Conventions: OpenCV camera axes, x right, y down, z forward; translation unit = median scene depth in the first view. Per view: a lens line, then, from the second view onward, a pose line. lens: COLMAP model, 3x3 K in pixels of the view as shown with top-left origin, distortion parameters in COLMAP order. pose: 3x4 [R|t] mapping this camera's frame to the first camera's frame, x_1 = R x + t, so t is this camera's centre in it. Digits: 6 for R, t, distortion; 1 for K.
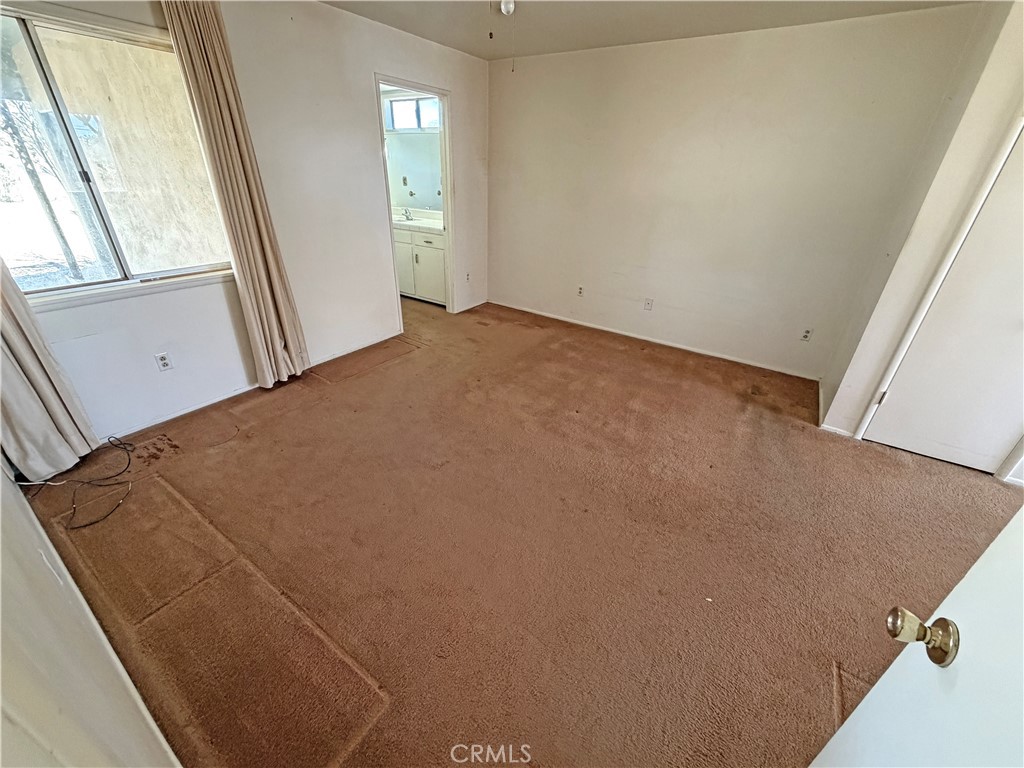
lens RADIAL K [[408.7, 0, 507.1], [0, 408.7, 382.7], [0, 0, 1]] dist [0.001547, -0.000169]
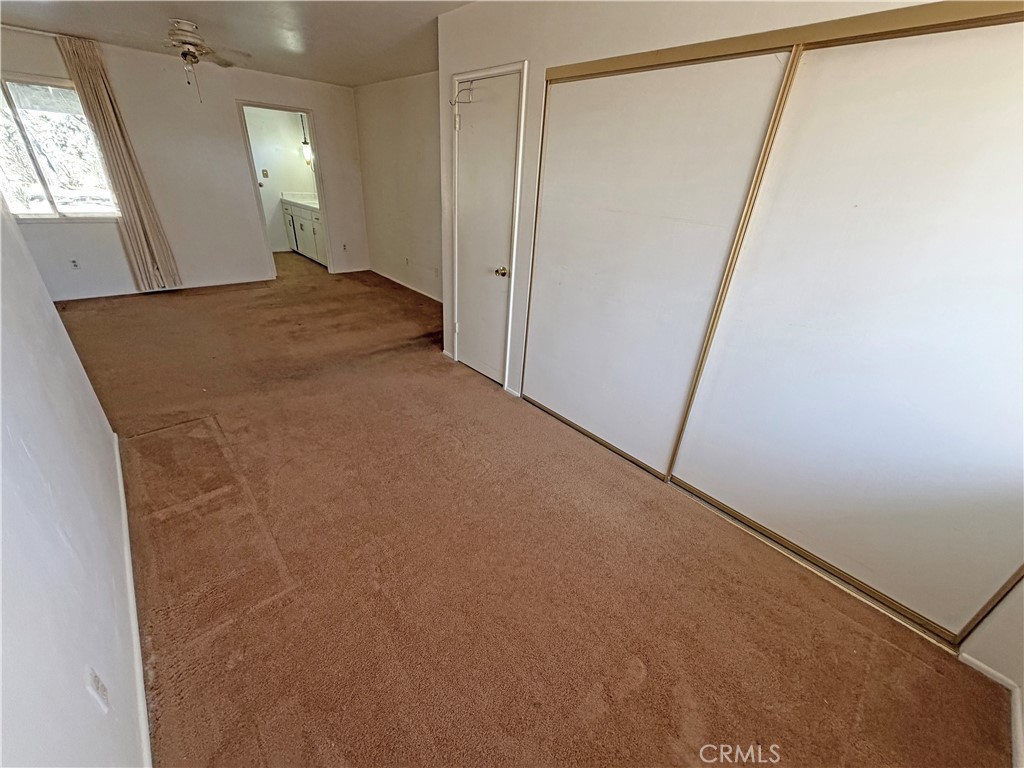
lens RADIAL K [[408.7, 0, 515.0], [0, 408.7, 384.9], [0, 0, 1]] dist [0.001547, -0.000169]
pose [[0.972146, 0.135580, -0.191181, 0.963447], [-0.138712, 0.990328, -0.003032, 0.142002], [0.188921, 0.029467, 0.981550, -0.237153]]
